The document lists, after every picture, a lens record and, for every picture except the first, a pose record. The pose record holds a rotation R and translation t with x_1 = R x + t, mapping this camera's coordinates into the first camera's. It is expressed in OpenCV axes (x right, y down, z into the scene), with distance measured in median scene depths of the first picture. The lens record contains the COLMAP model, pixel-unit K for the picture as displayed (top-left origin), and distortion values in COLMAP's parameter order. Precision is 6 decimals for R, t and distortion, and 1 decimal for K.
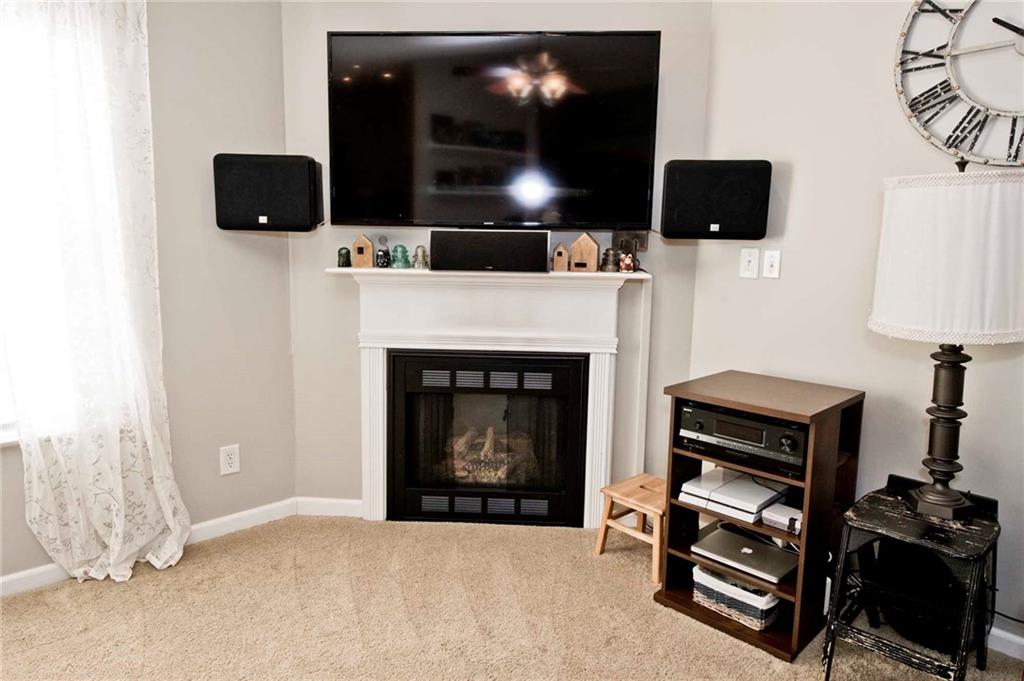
lens RADIAL K [[668.9, 0, 489.3], [0, 668.9, 322.1], [0, 0, 1]] dist [0.037628, -0.056494]
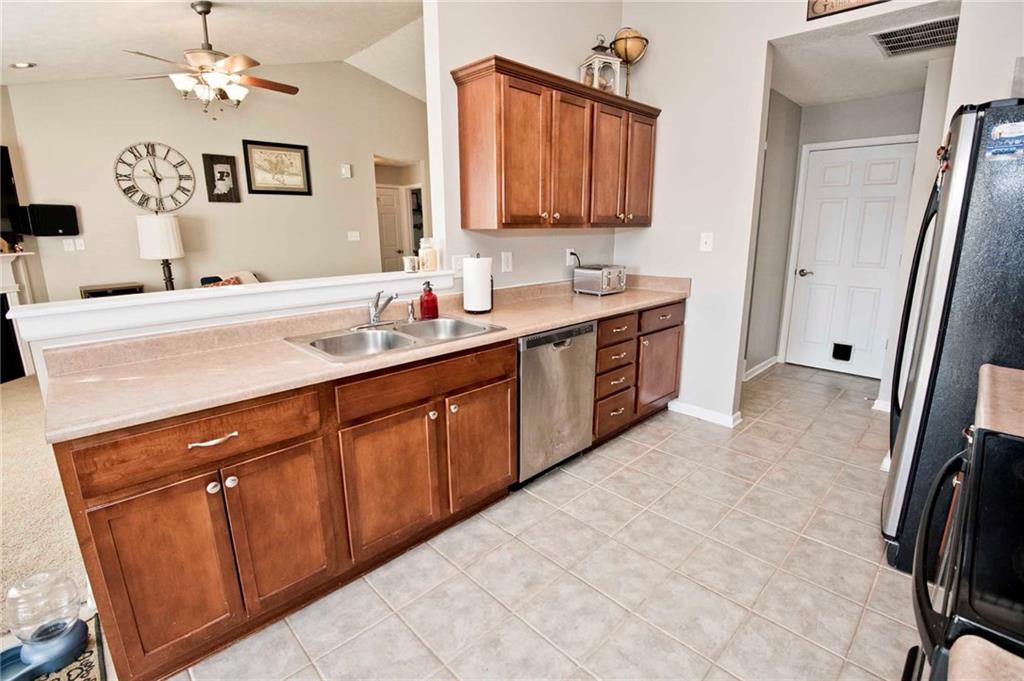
lens RADIAL K [[468.5, 0, 514.1], [0, 468.5, 334.3], [0, 0, 1]] dist [-0.014485, -0.014281]
pose [[-0.057481, -0.235001, 0.970294, -1.447794], [0.141692, 0.960142, 0.240936, 0.061061], [-0.988241, 0.151332, -0.021892, -0.574963]]
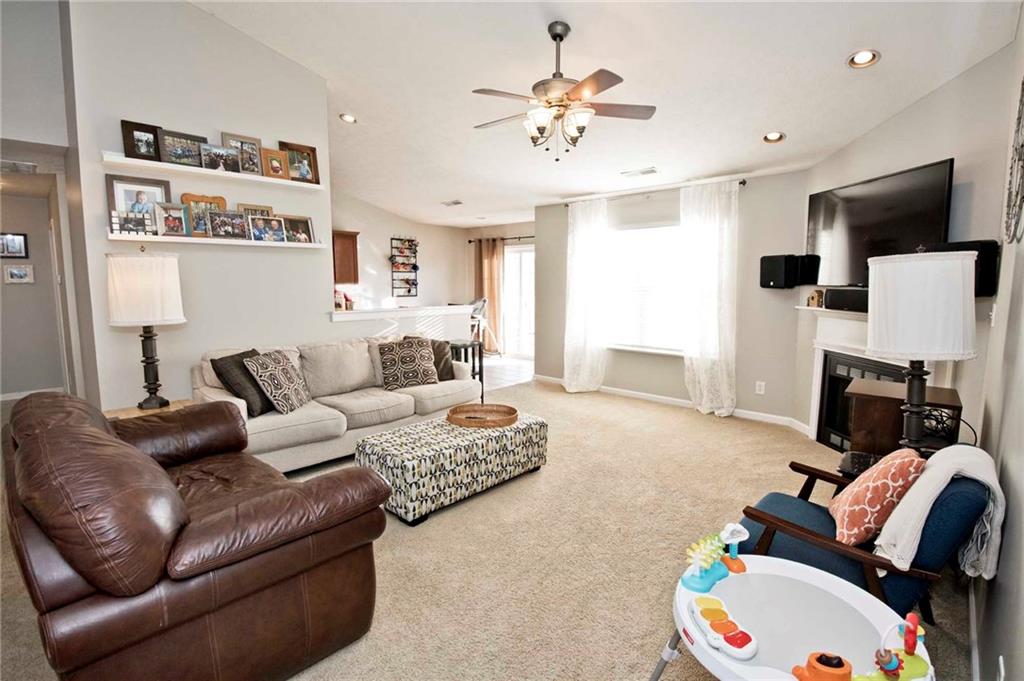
lens RADIAL K [[474.6, 0, 514.2], [0, 474.6, 335.0], [0, 0, 1]] dist [-0.002224, -0.000306]
pose [[0.107261, 0.102152, -0.988969, 1.179143], [-0.135739, 0.986898, 0.087216, -0.000357], [0.984921, 0.124887, 0.119722, -0.040545]]
